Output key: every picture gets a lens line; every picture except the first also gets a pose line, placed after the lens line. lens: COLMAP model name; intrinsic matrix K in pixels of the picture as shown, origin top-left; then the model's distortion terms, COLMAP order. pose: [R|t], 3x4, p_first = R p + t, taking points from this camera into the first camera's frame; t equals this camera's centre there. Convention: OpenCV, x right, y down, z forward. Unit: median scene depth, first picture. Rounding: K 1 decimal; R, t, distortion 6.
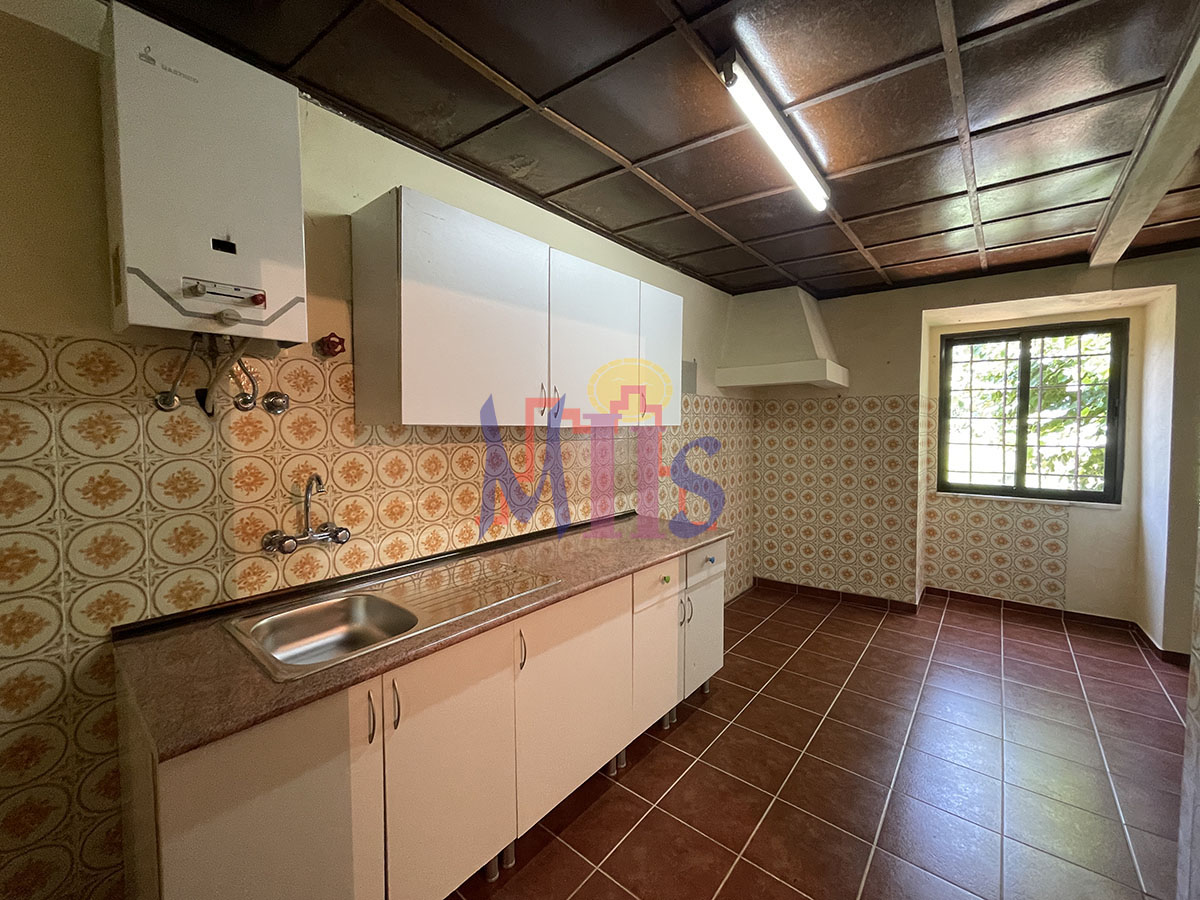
lens RADIAL K [[486.3, 0, 576.7], [0, 486.3, 451.9], [0, 0, 1]] dist [-0.000185, 0.000041]
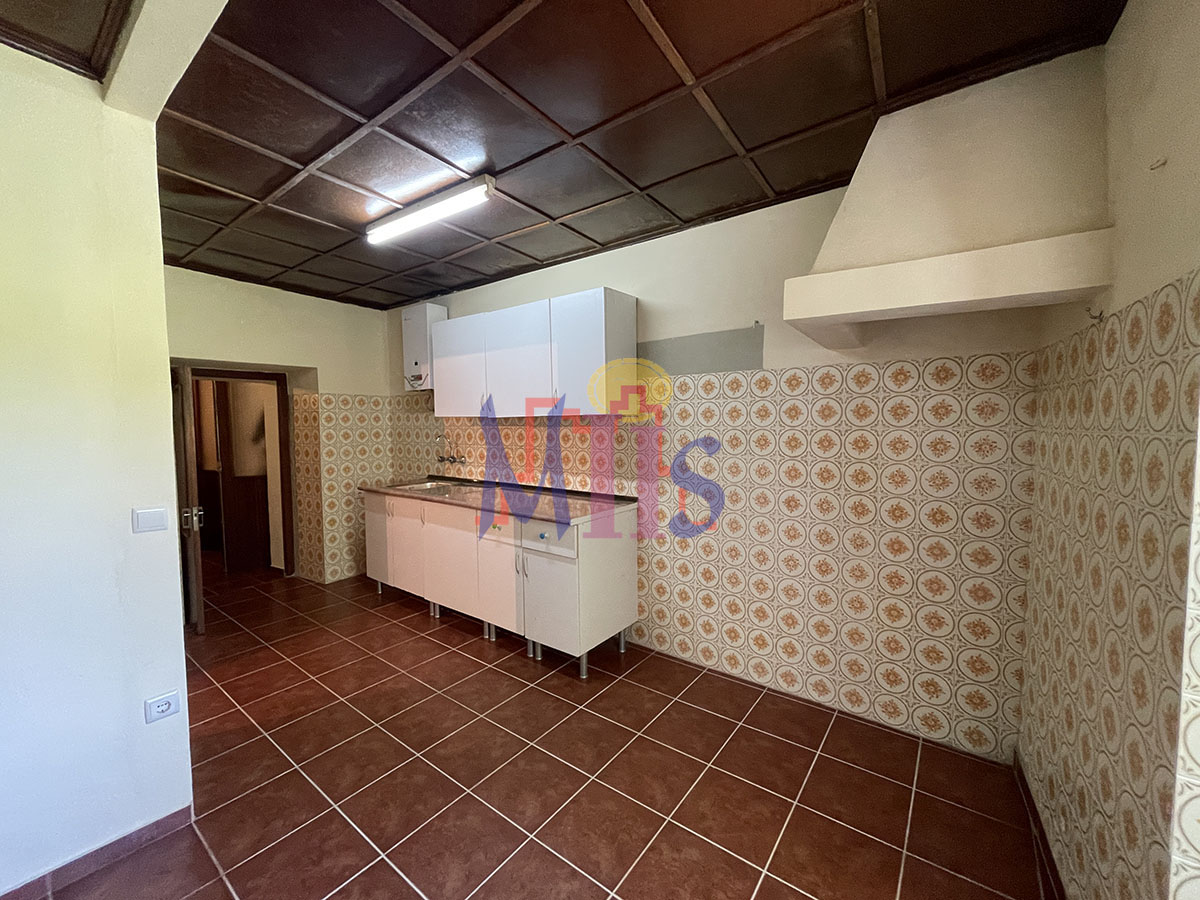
lens RADIAL K [[486.3, 0, 576.7], [0, 486.3, 451.9], [0, 0, 1]] dist [-0.000185, 0.000041]
pose [[0.043408, 0.079886, -0.995858, 1.423076], [-0.036273, 0.996267, 0.078338, -0.065547], [0.998399, 0.032723, 0.046144, 1.045584]]
